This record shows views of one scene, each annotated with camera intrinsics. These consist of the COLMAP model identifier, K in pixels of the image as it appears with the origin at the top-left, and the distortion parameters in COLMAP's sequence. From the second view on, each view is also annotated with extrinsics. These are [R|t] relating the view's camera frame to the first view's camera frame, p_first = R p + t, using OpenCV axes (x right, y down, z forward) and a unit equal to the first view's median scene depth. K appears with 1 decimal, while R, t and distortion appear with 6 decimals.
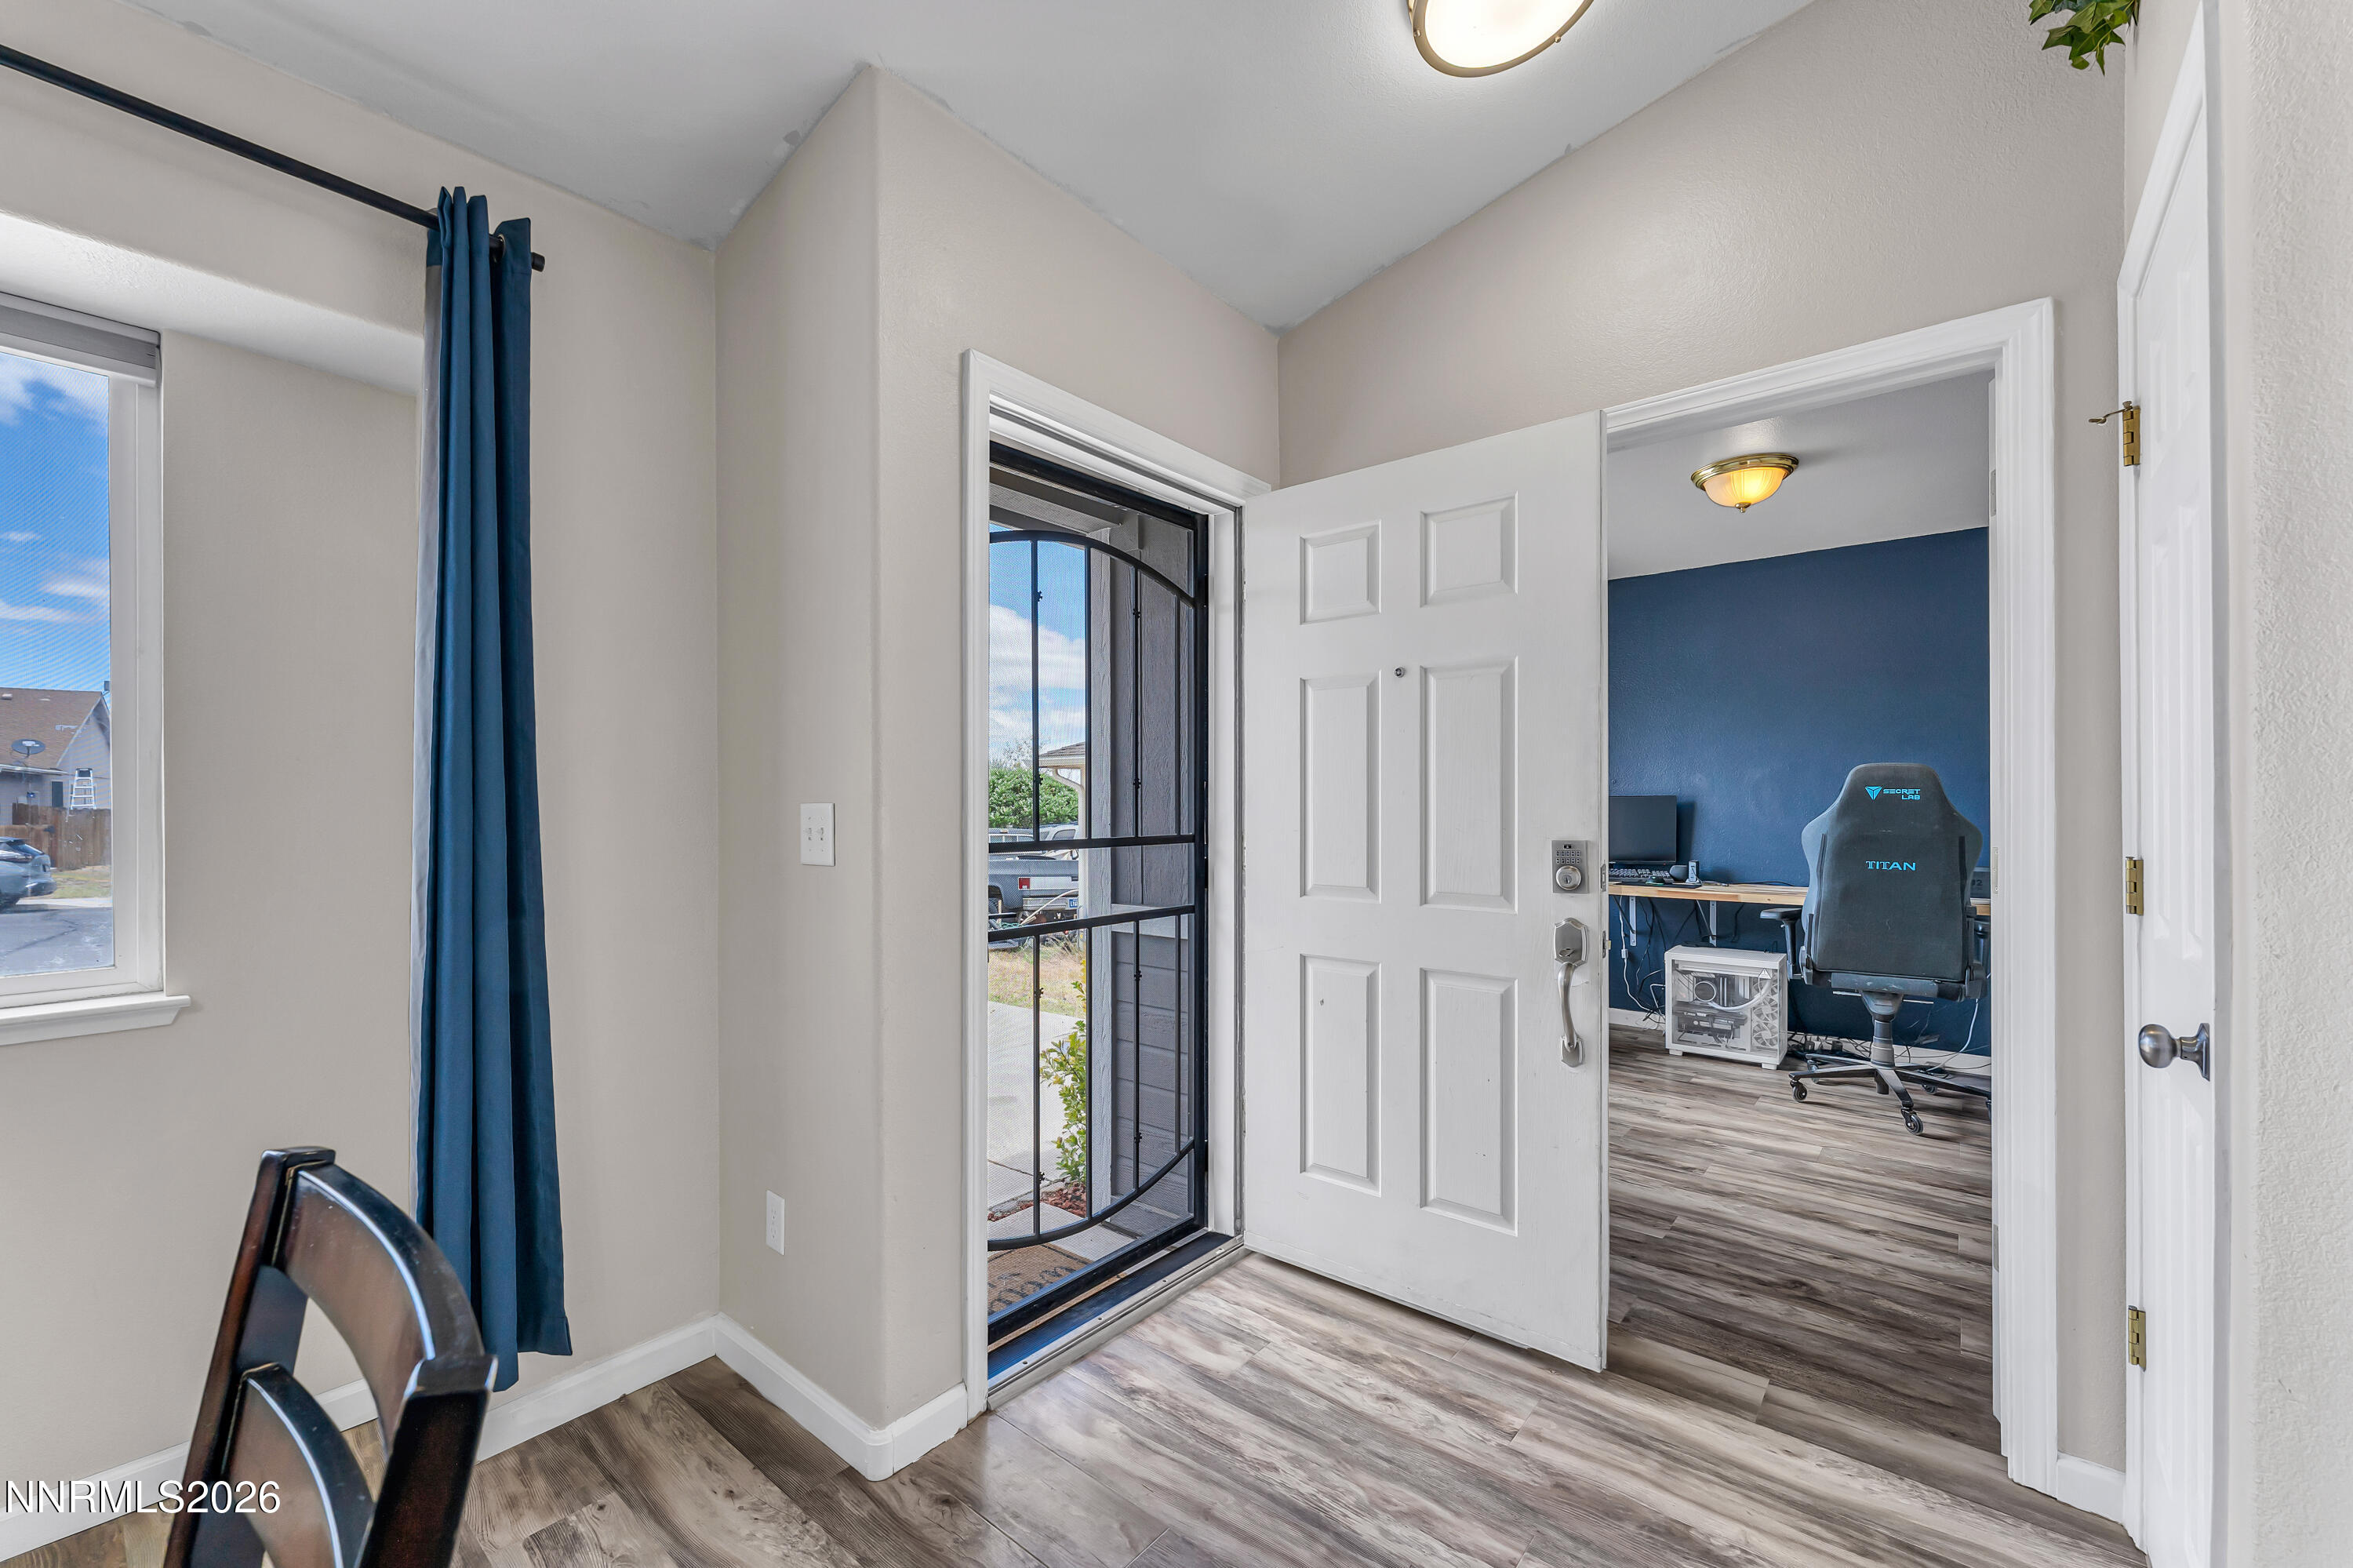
lens RADIAL K [[956.2, 0, 1189.6], [0, 956.2, 809.2], [0, 0, 1]] dist [0.000383, -0.000483]
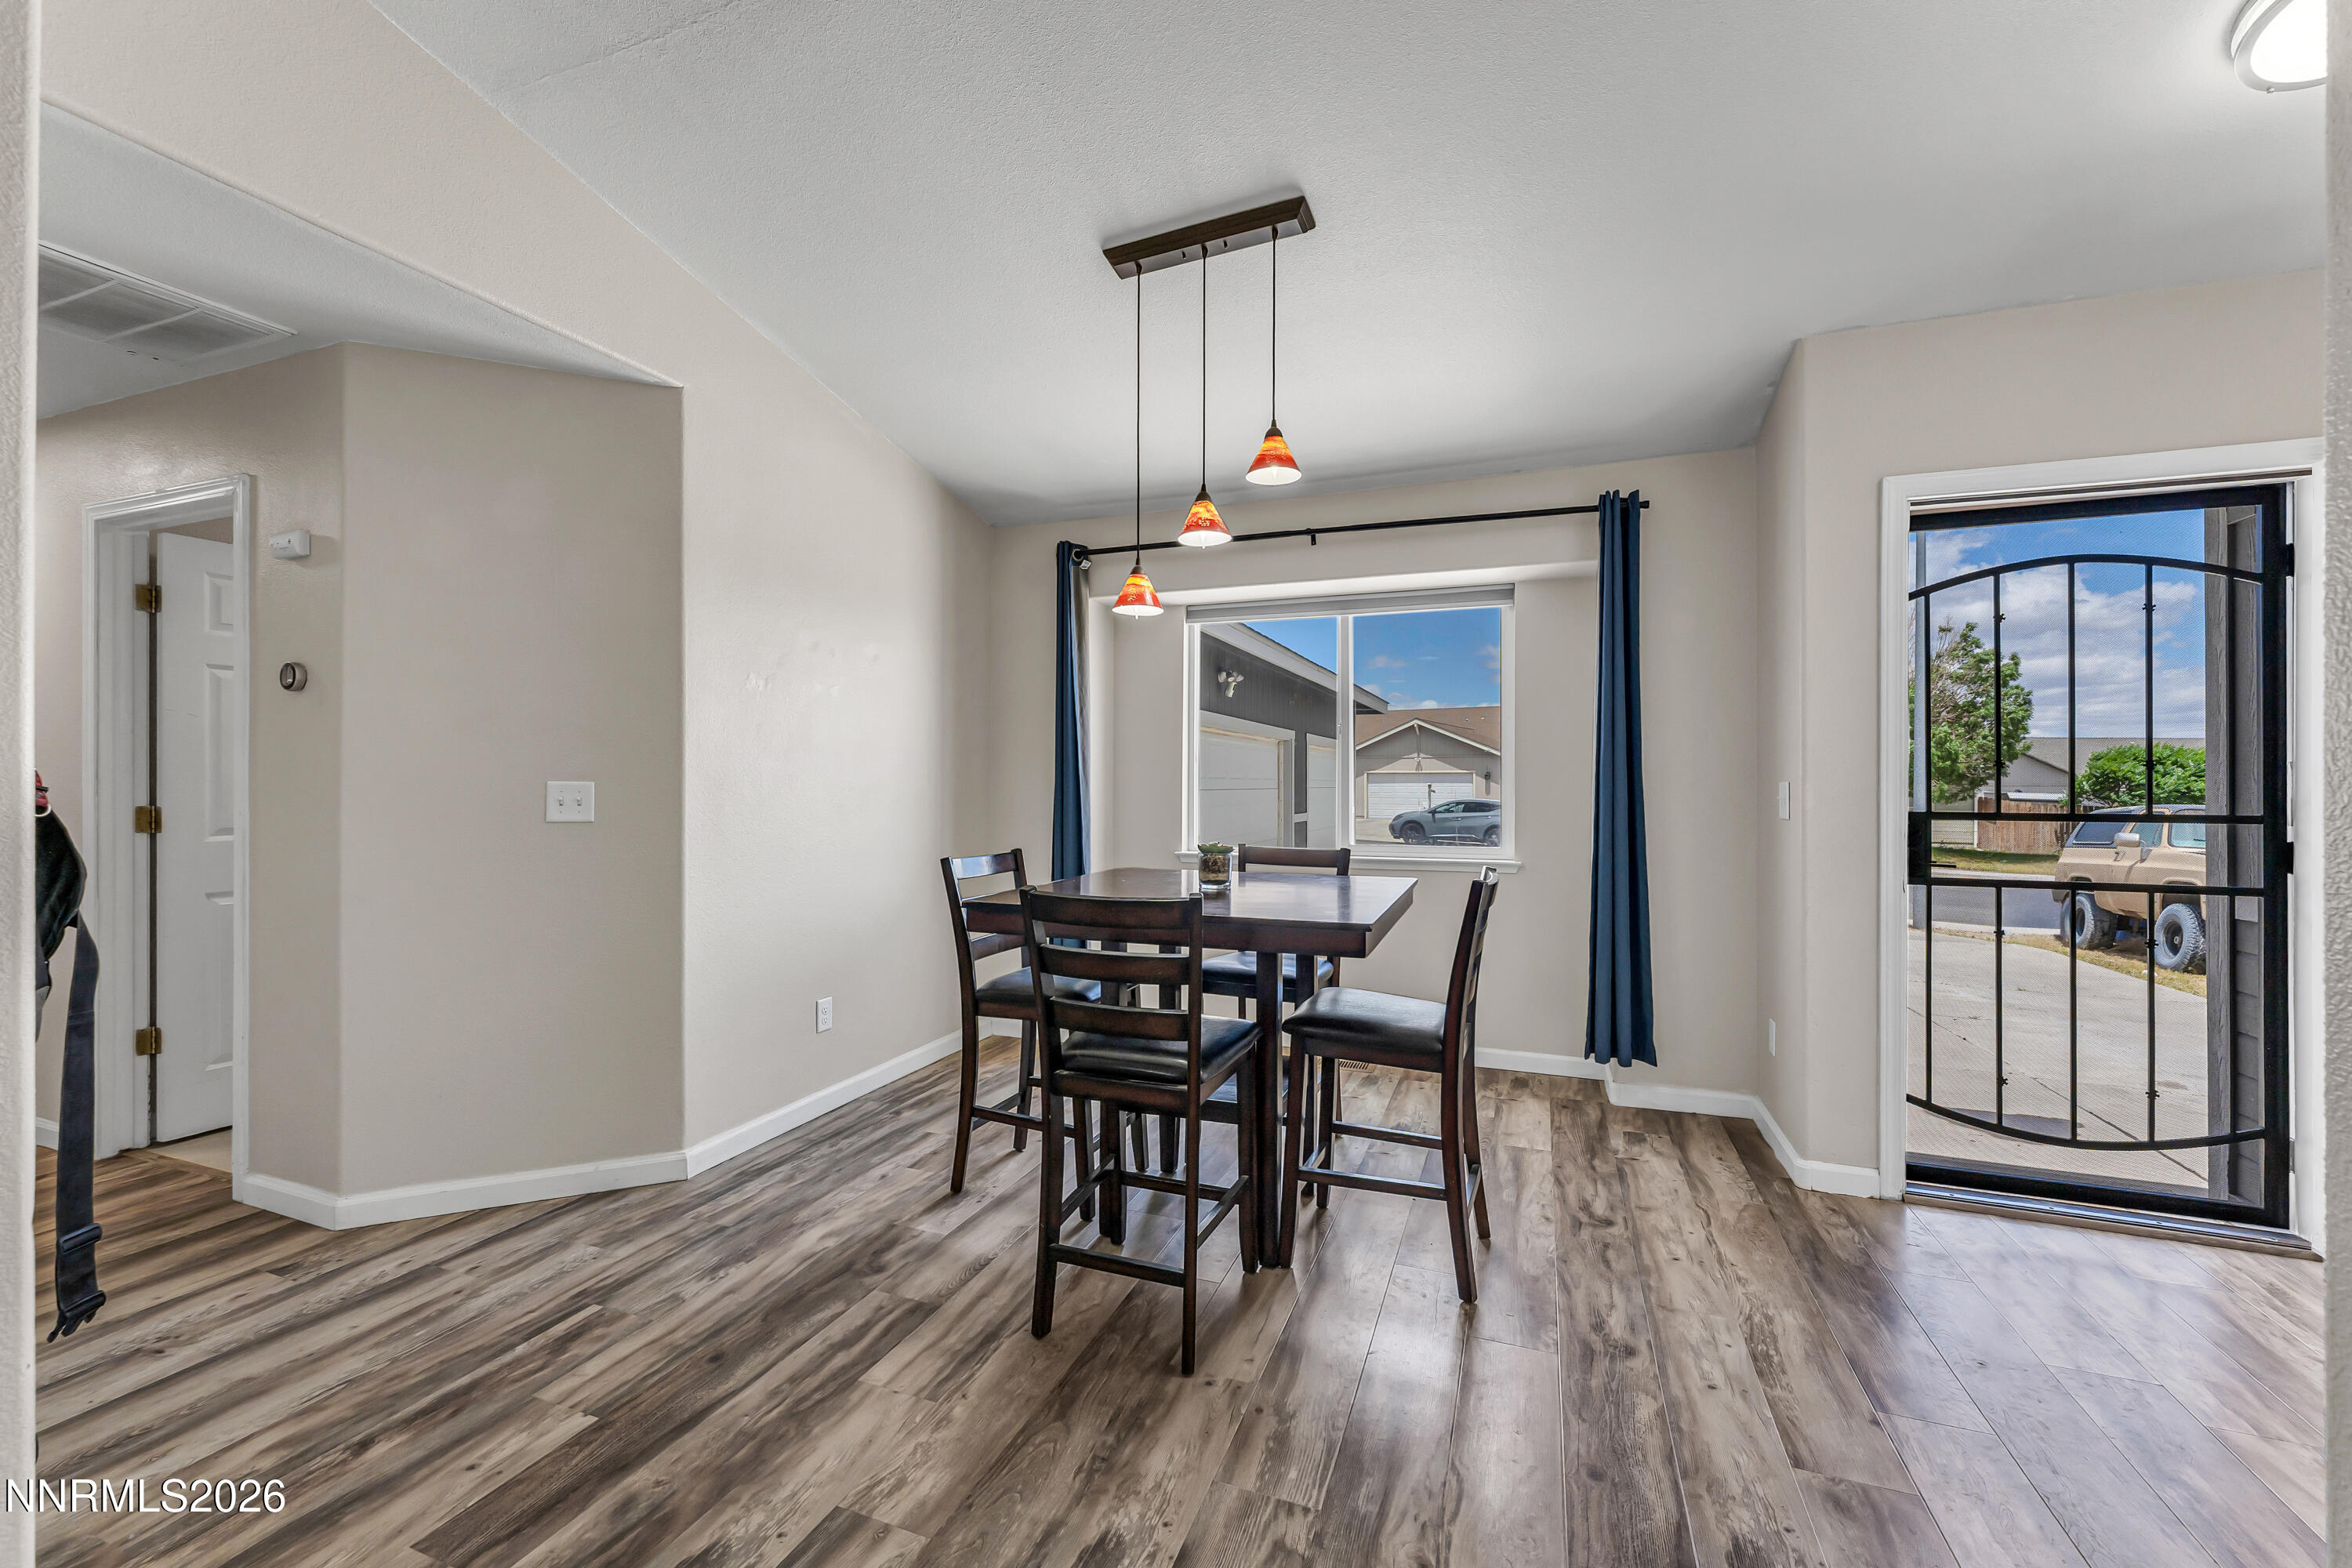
lens RADIAL K [[955.8, 0, 1169.7], [0, 955.8, 774.5], [0, 0, 1]] dist [0.000383, -0.000483]
pose [[0.333164, 0.004446, -0.942858, 0.766835], [0.001786, 0.999984, 0.005347, -0.029847], [0.942867, -0.003466, 0.333151, -0.520558]]
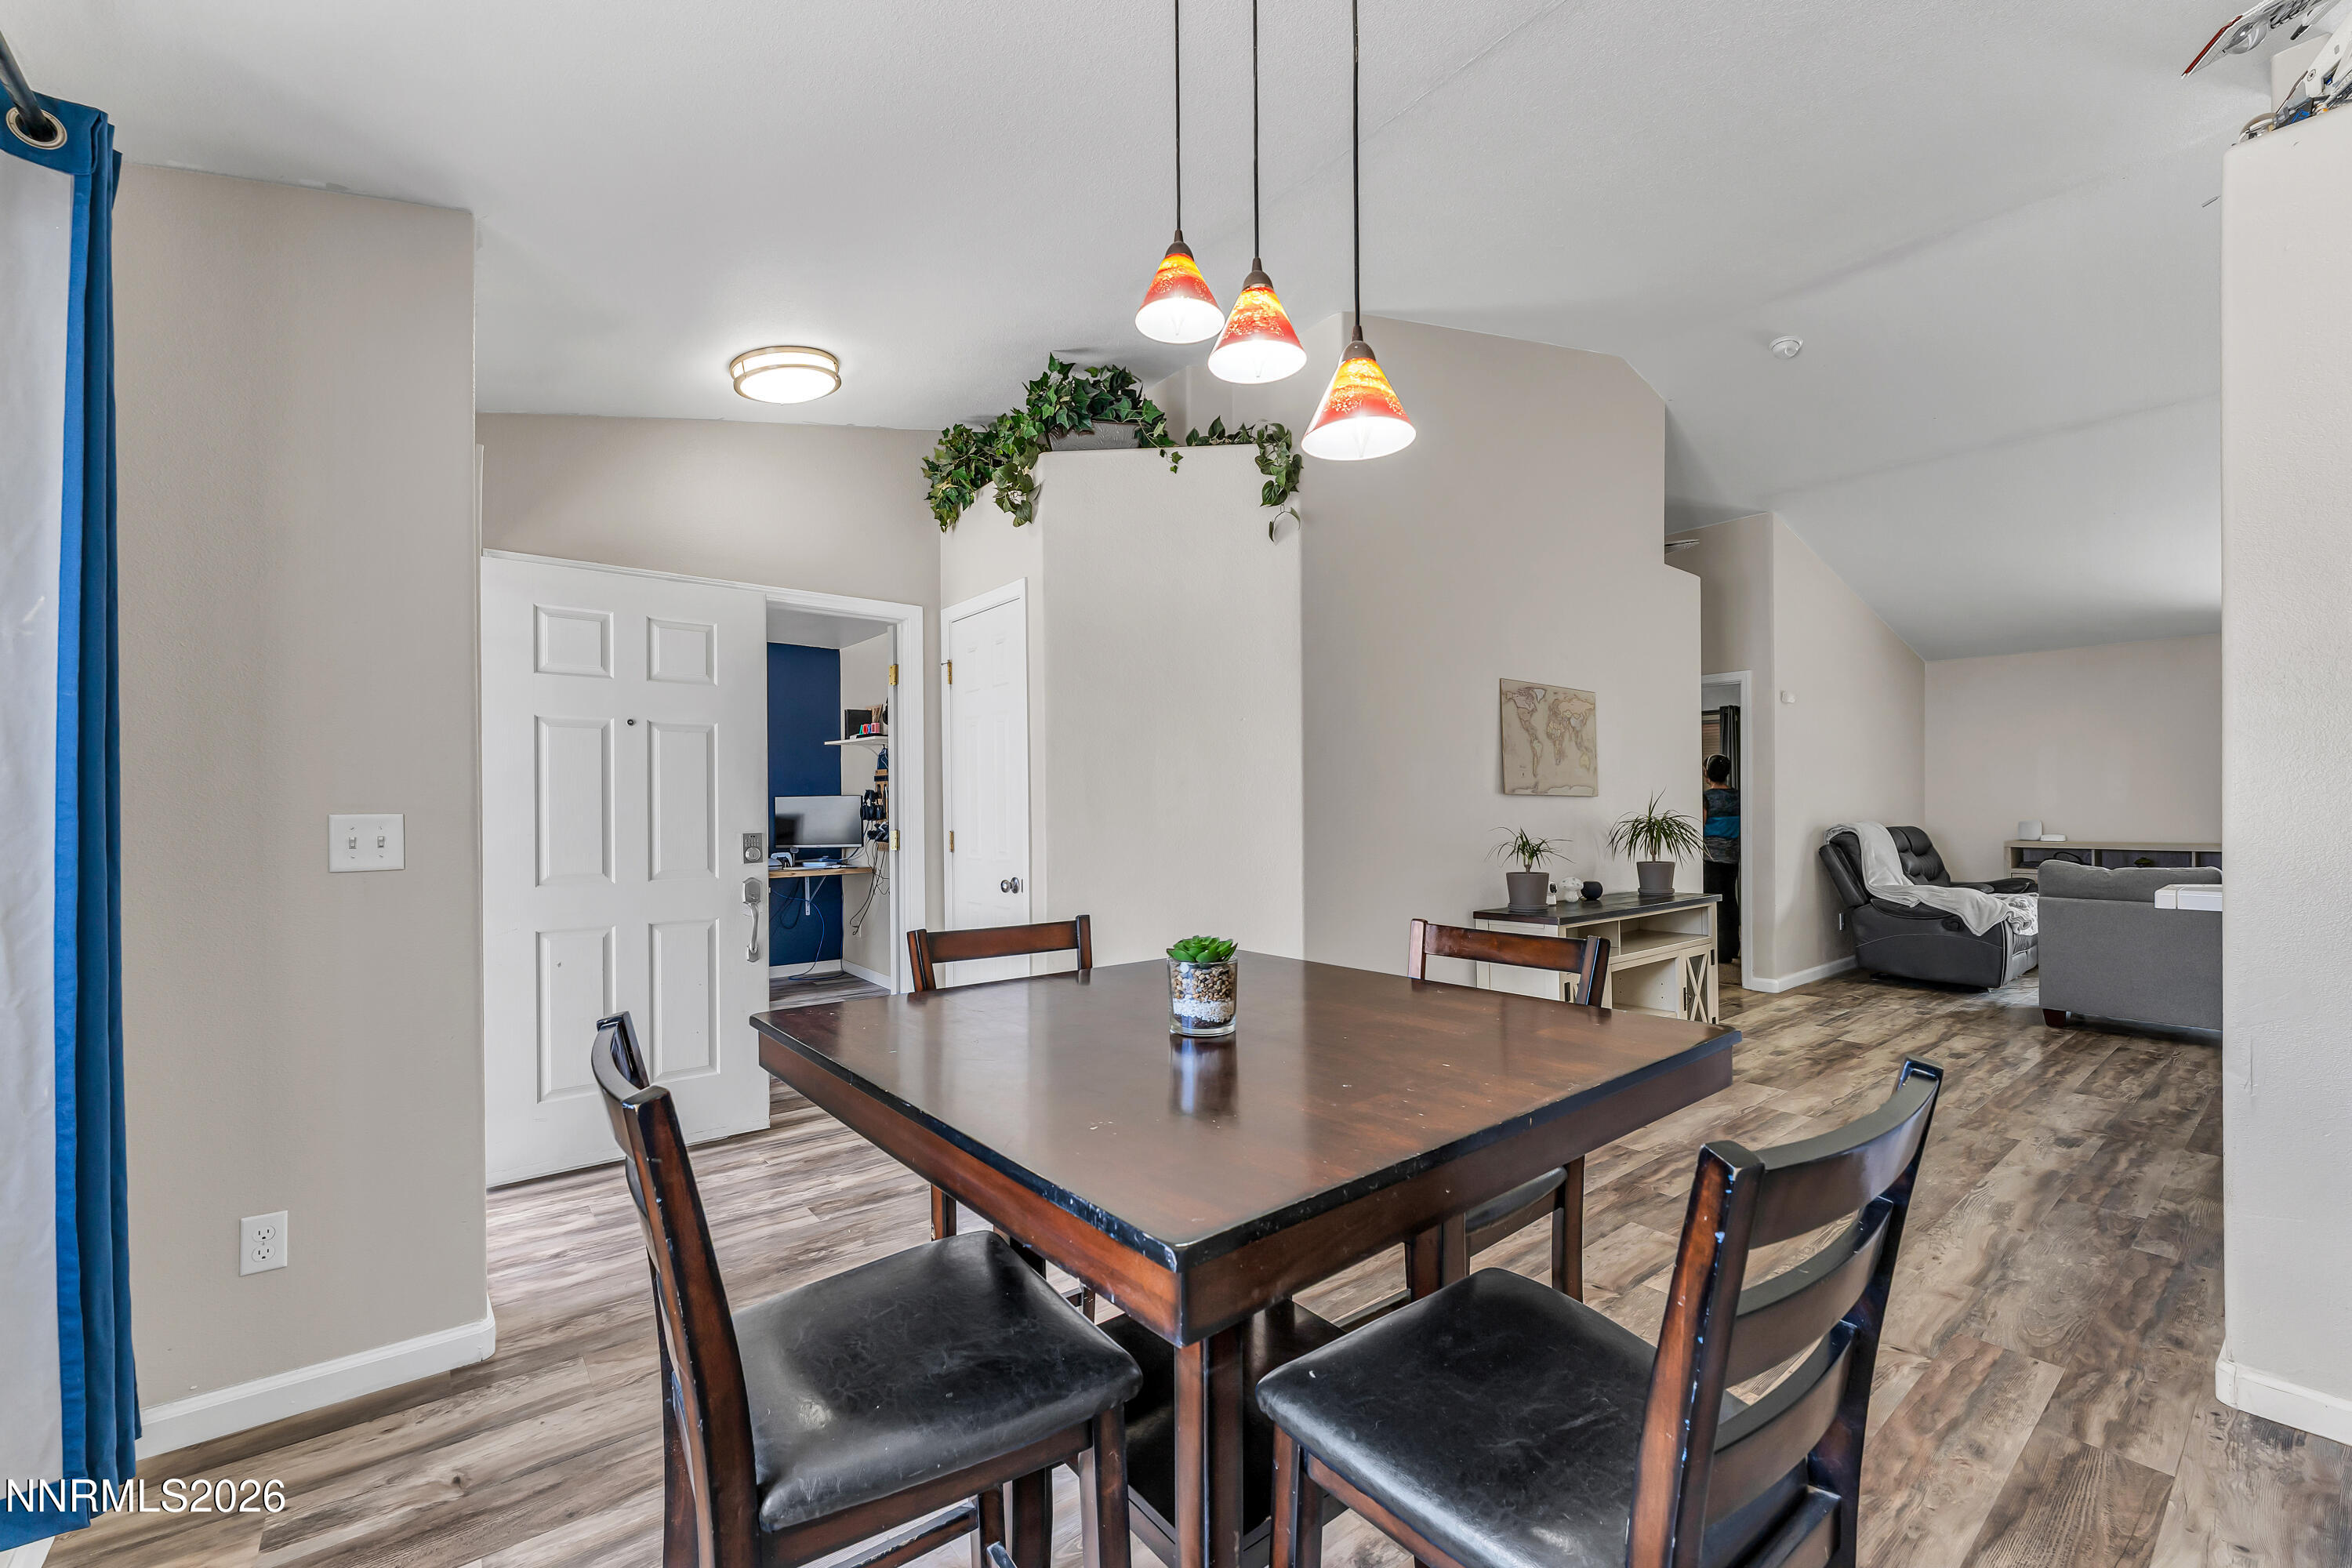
lens RADIAL K [[955.8, 0, 1153.5], [0, 955.8, 801.1], [0, 0, 1]] dist [0.000383, -0.000483]
pose [[0.210637, -0.001161, 0.977564, -1.251711], [-0.001865, 0.999997, 0.001589, -0.033513], [-0.977563, -0.002158, 0.210634, -0.097264]]
